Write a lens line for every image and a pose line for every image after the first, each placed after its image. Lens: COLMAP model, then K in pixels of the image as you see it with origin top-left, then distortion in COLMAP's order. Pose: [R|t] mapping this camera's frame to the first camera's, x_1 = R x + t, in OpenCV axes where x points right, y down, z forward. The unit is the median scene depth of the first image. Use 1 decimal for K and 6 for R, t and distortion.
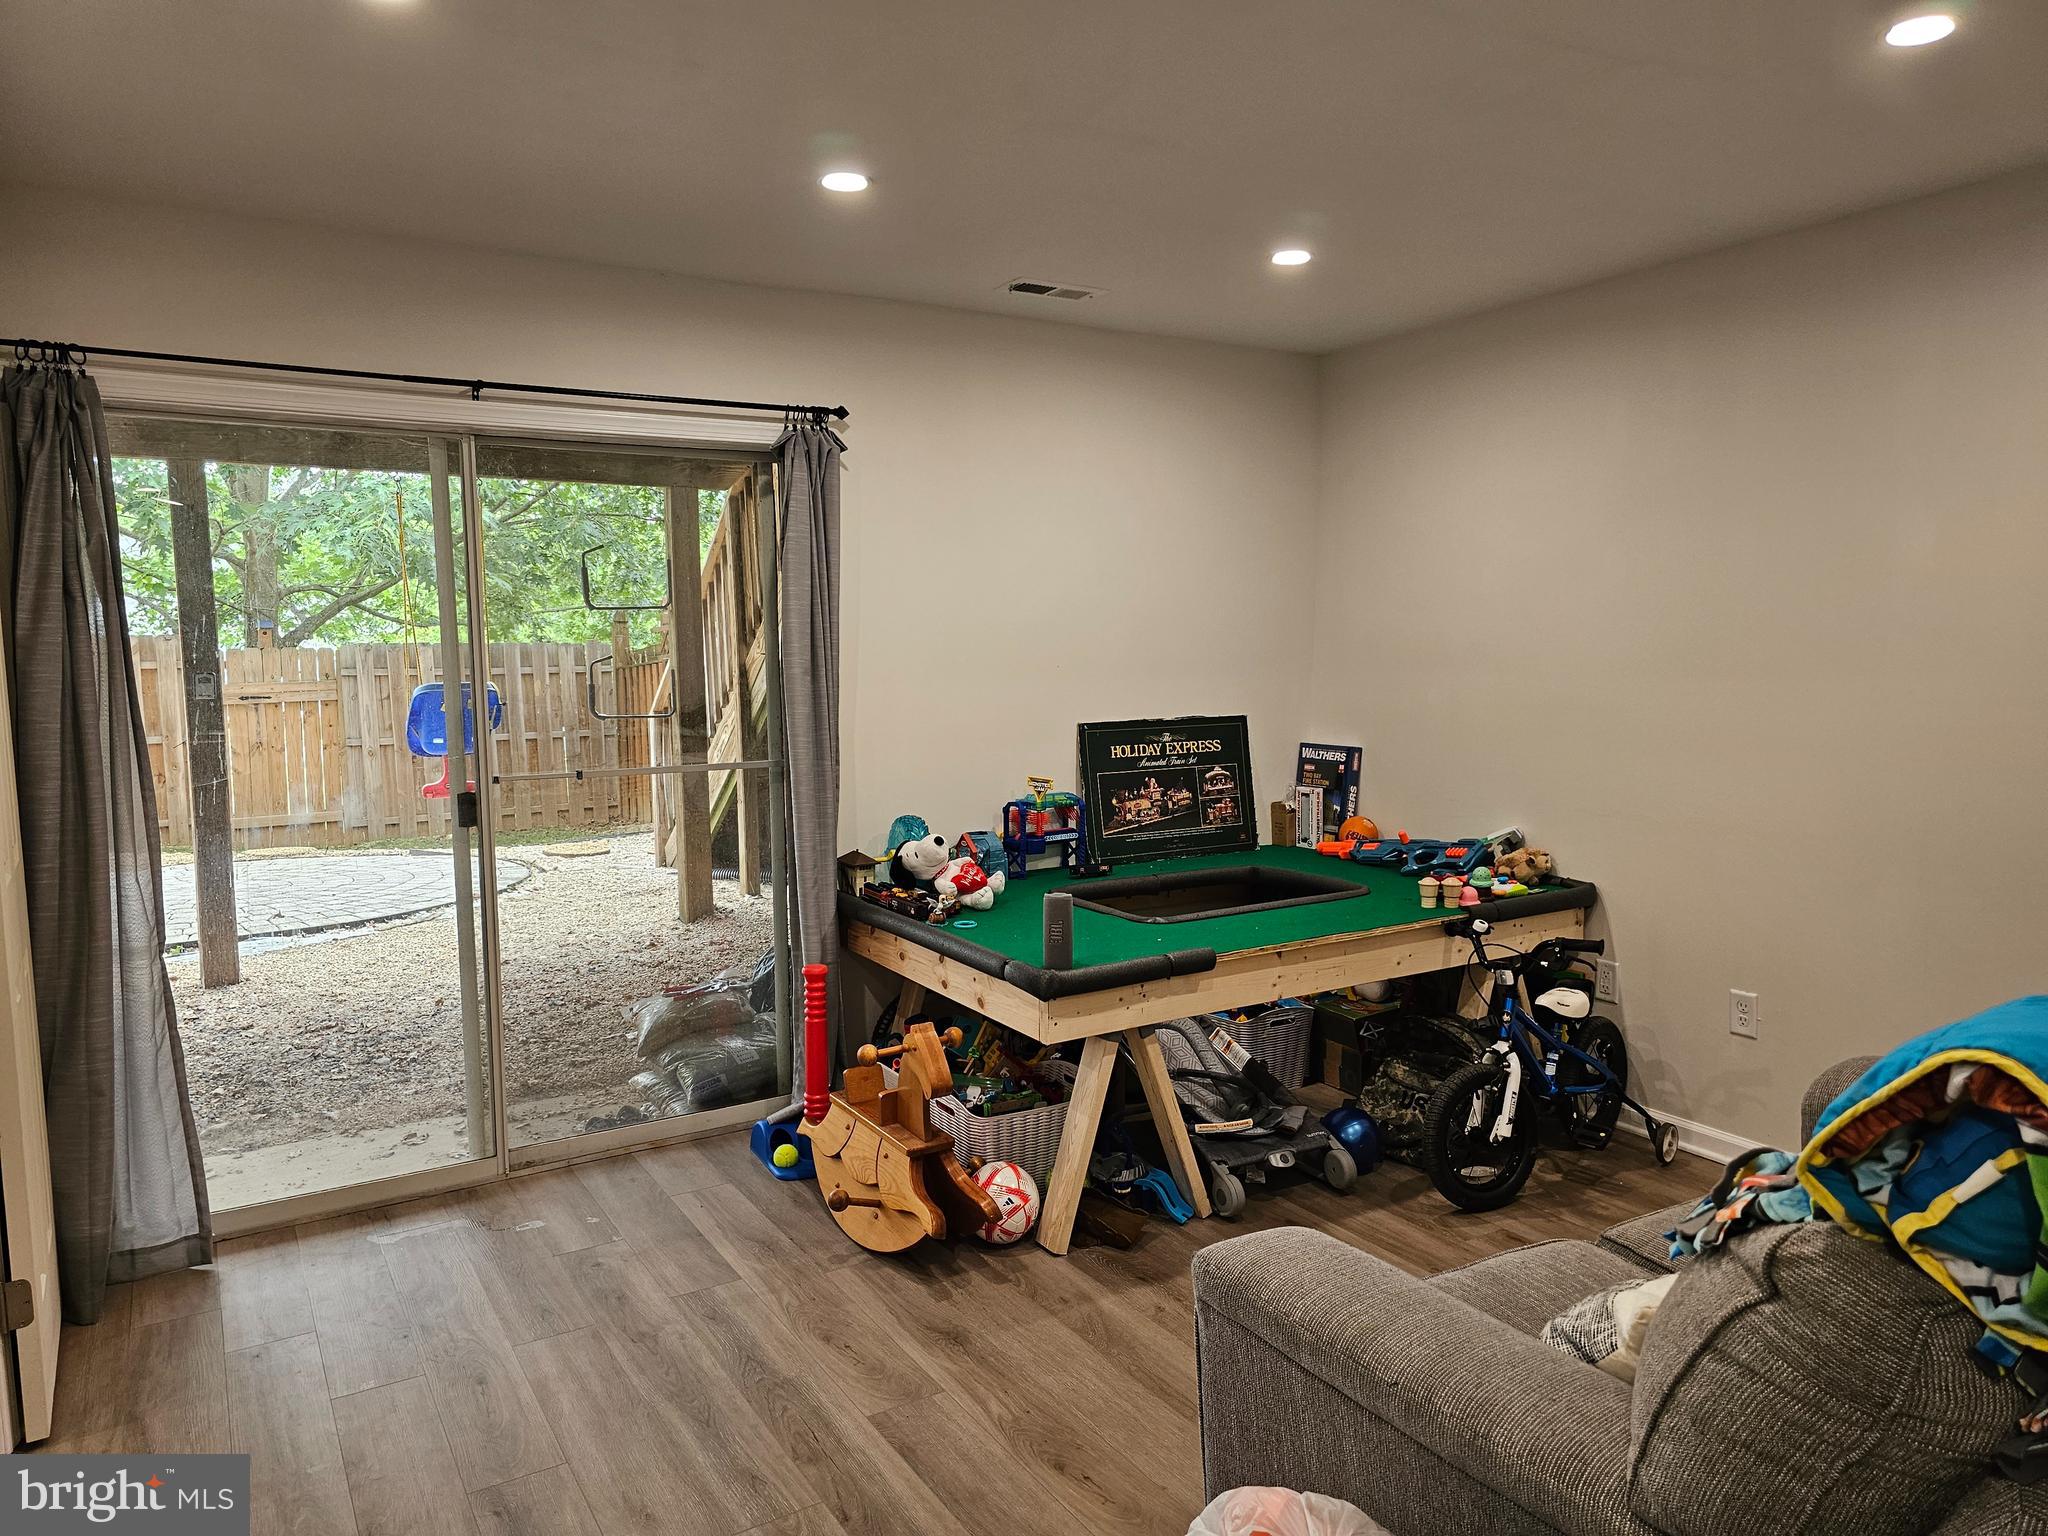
lens RADIAL K [[1369.6, 0, 1035.2], [0, 1369.6, 773.1], [0, 0, 1]] dist [0.044497, -0.037721]
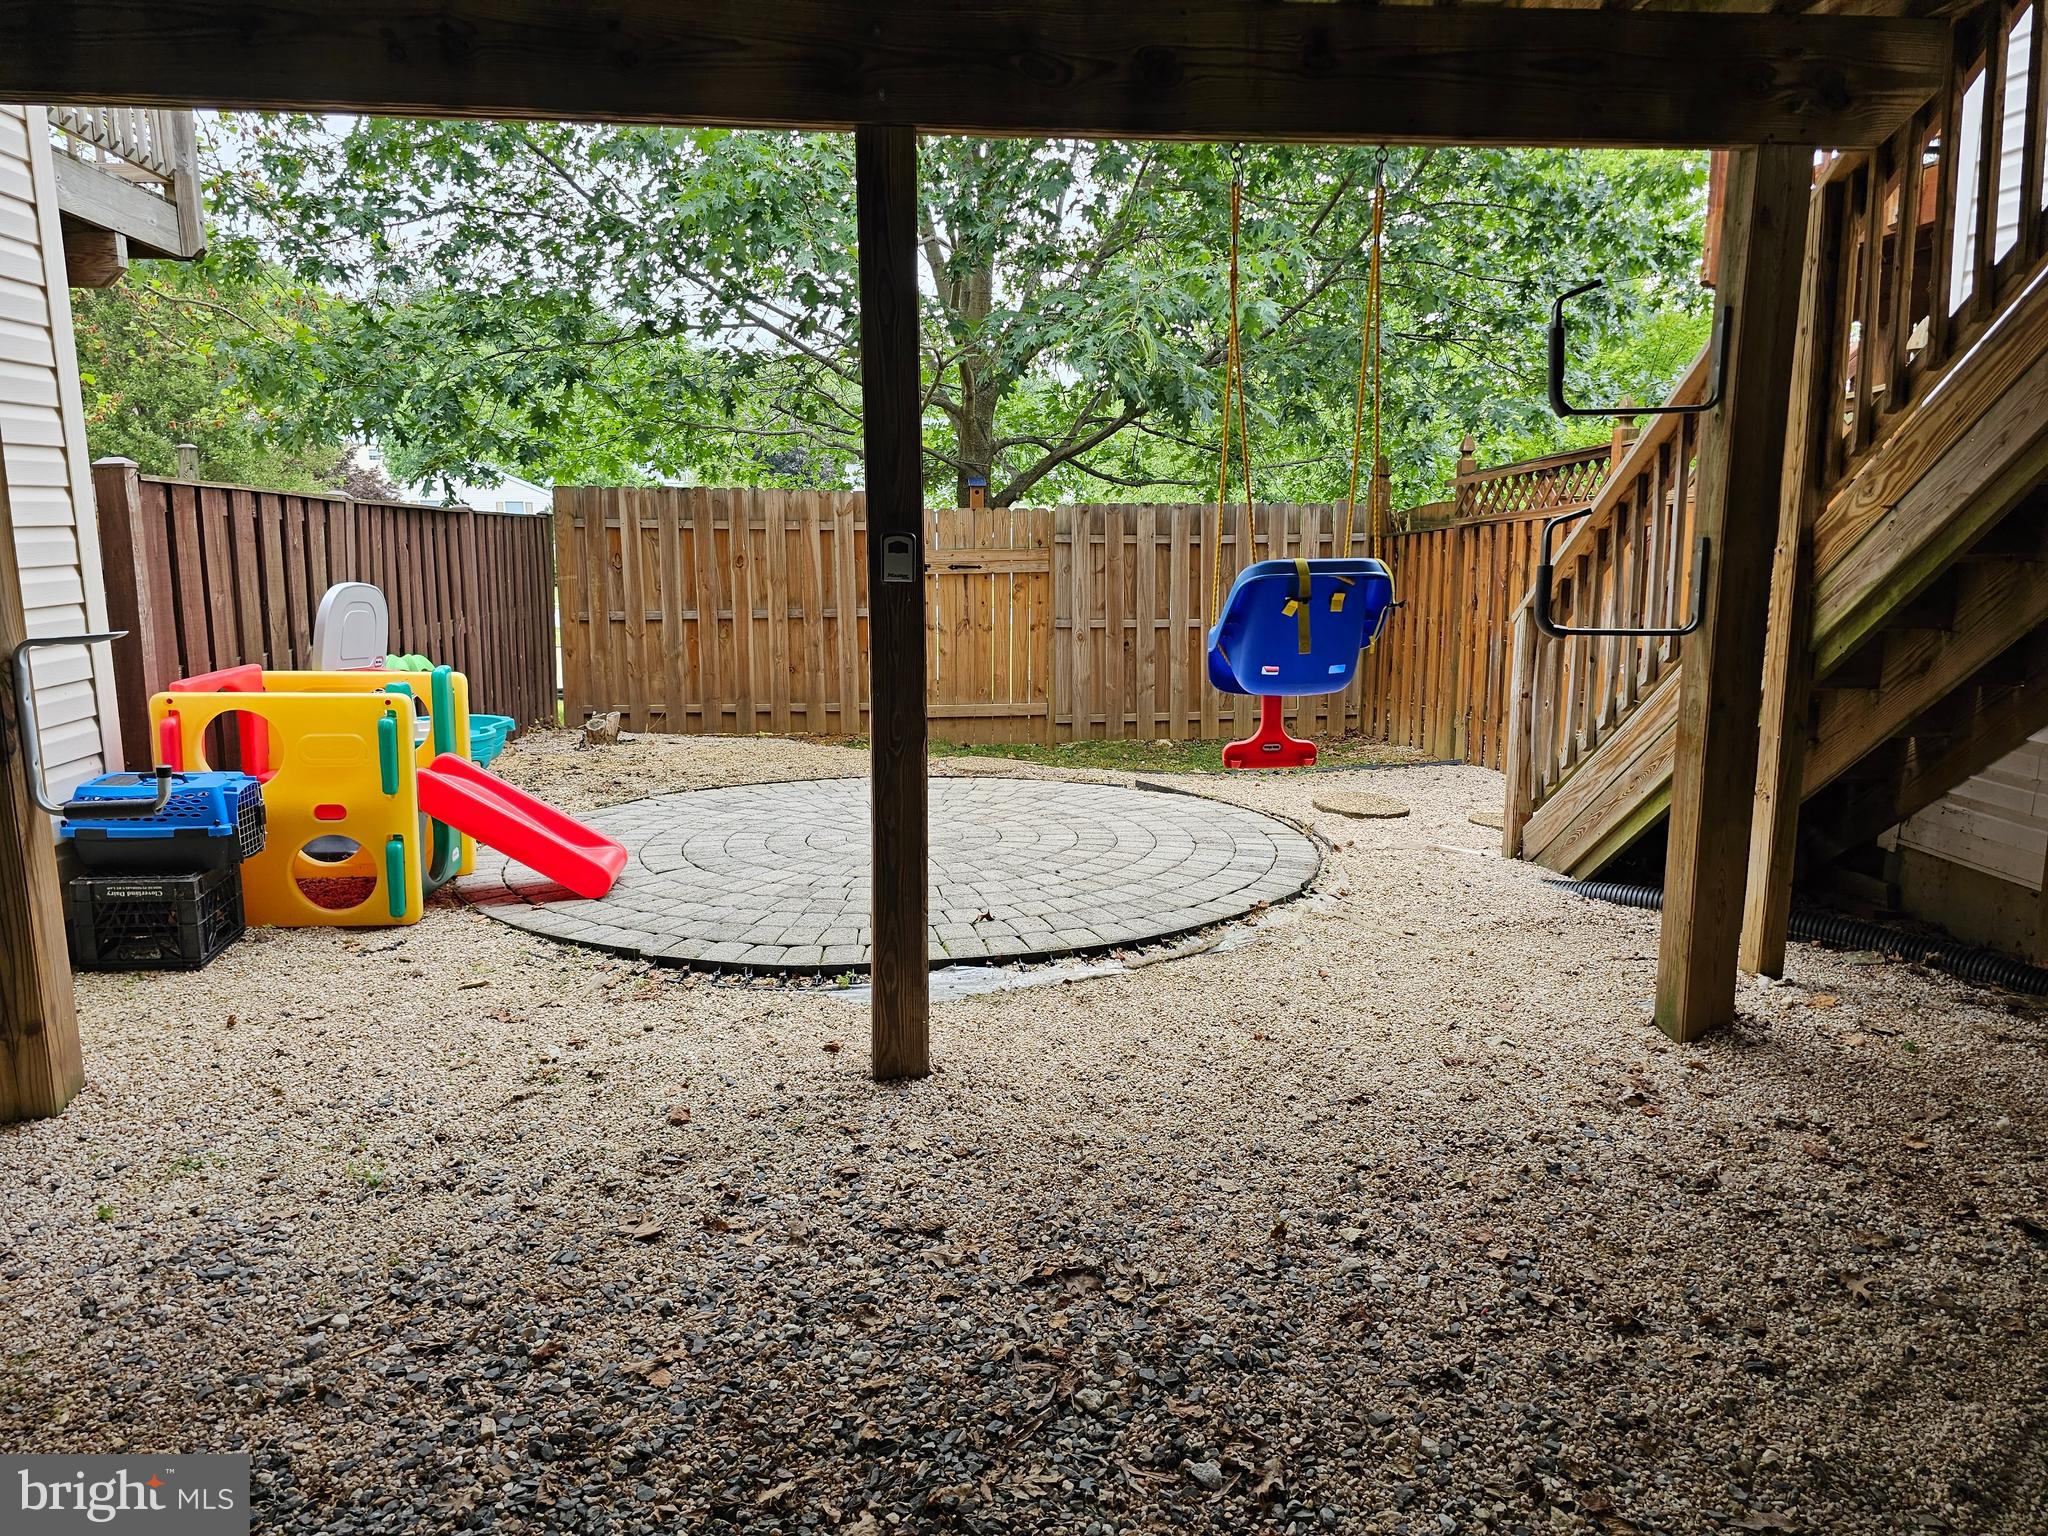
lens RADIAL K [[1369.6, 0, 1035.2], [0, 1369.6, 773.1], [0, 0, 1]] dist [0.044497, -0.037721]
pose [[0.896353, 0.091563, -0.433782, -0.277874], [-0.051792, 0.993367, 0.102660, -0.032700], [0.440304, -0.069553, 0.895150, 0.482029]]
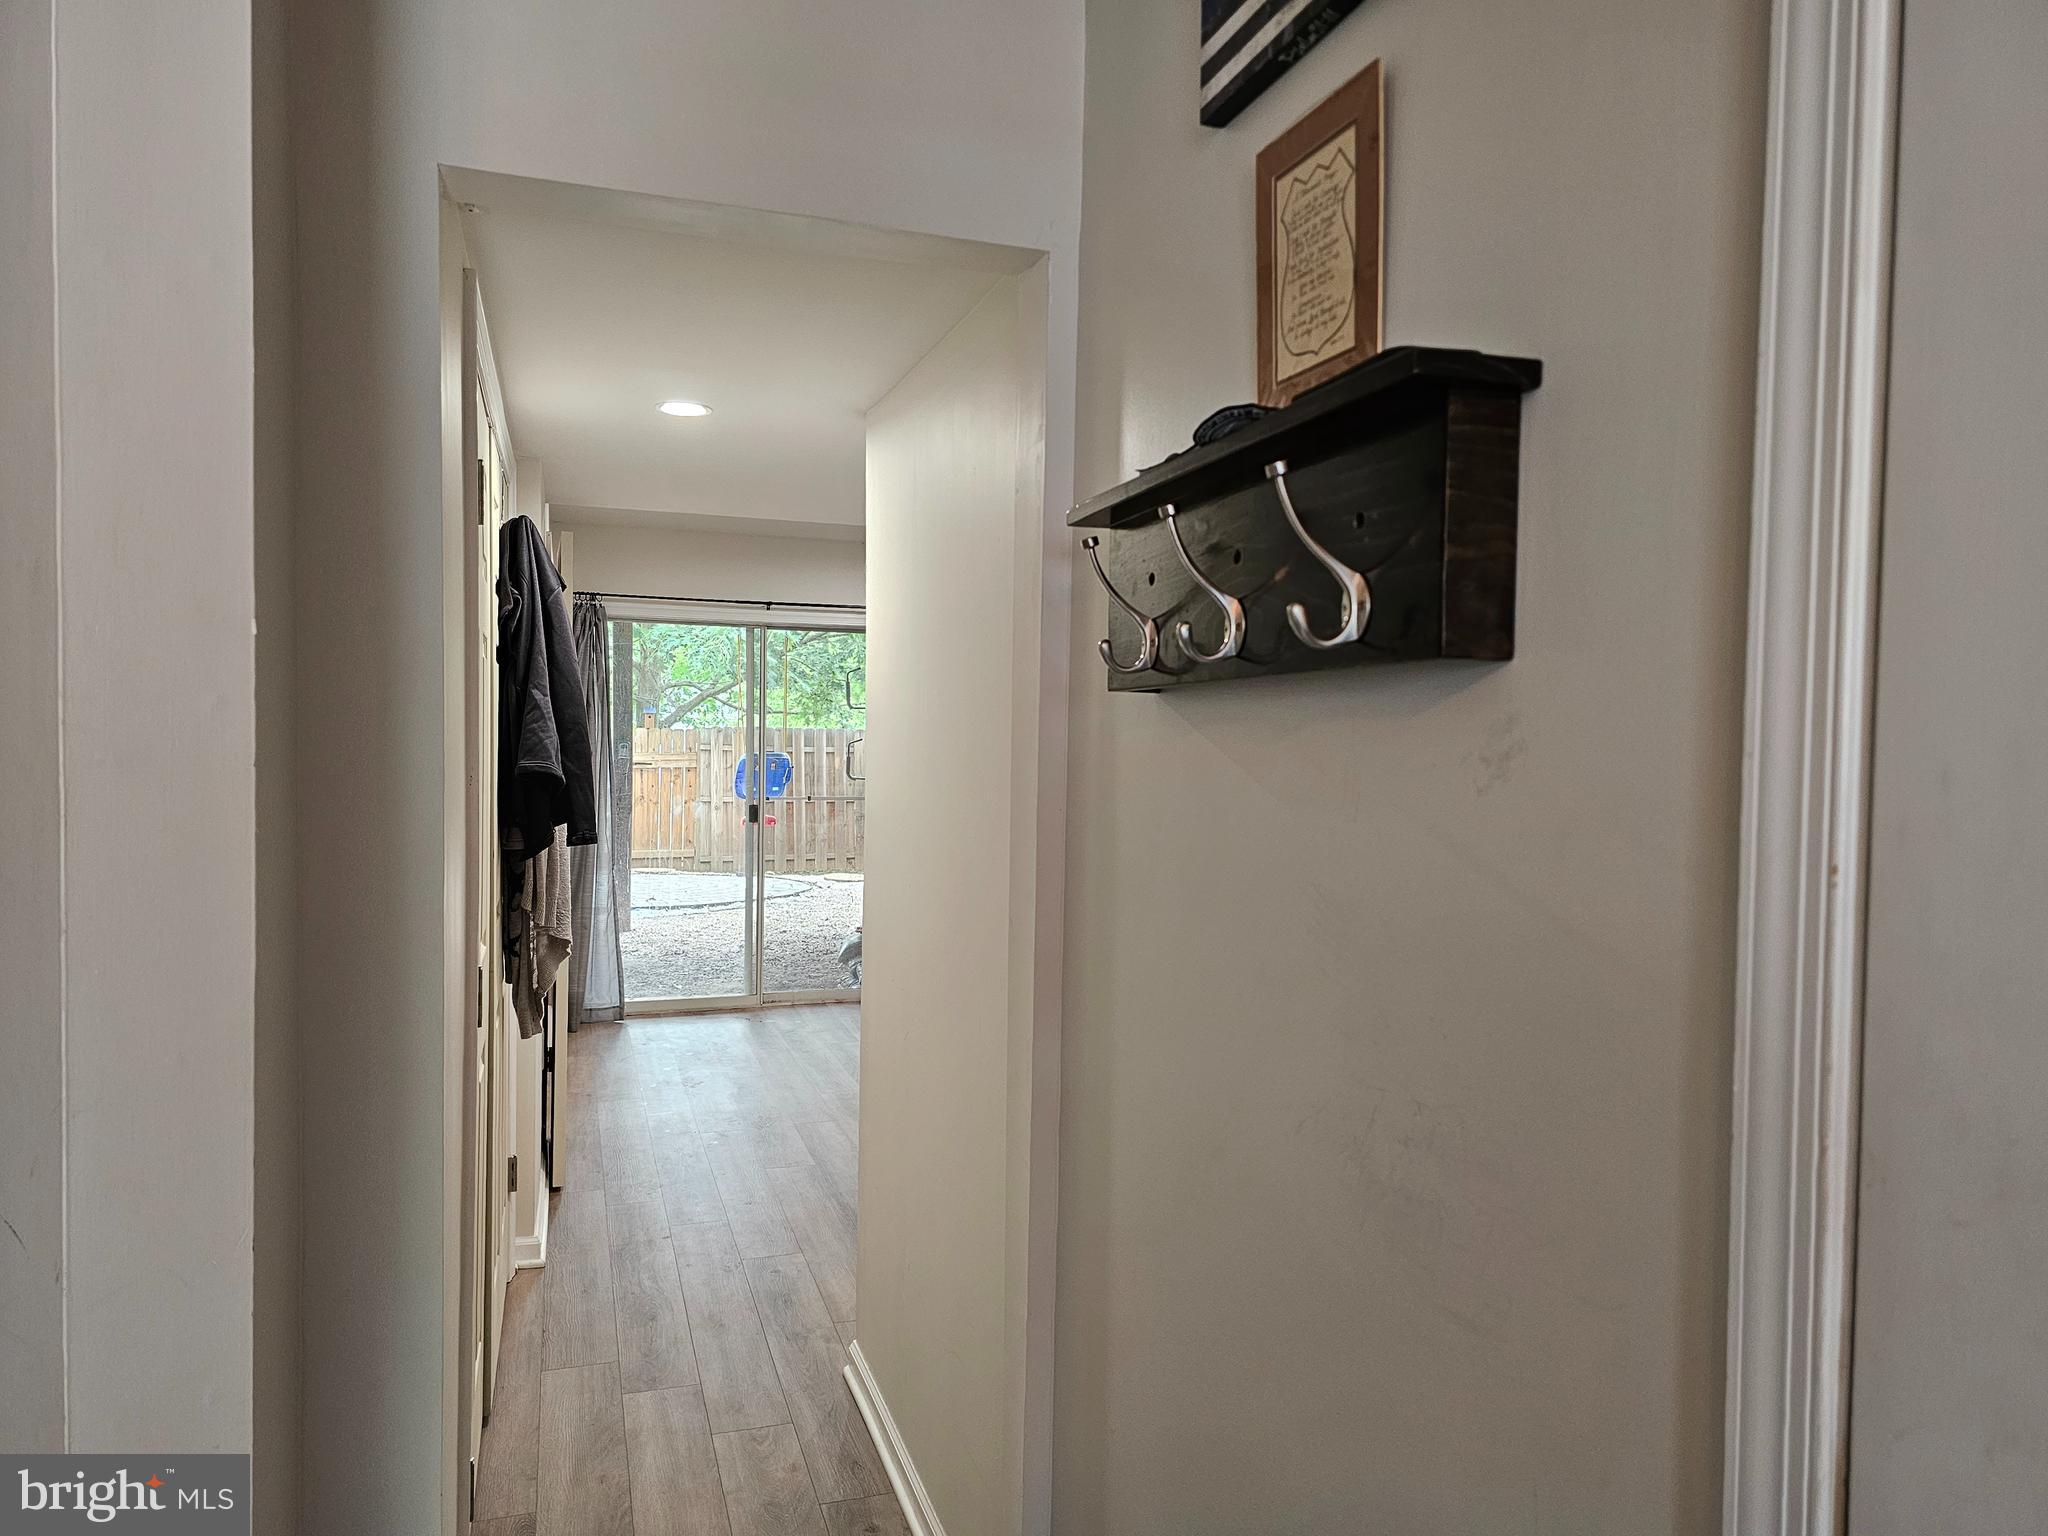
lens RADIAL K [[1369.6, 0, 1035.2], [0, 1369.6, 773.1], [0, 0, 1]] dist [0.044497, -0.037721]
pose [[0.974168, 0.029839, -0.223842, 0.235790], [-0.044841, 0.997054, -0.062235, 0.042203], [0.221326, 0.070665, 0.972636, -0.461414]]
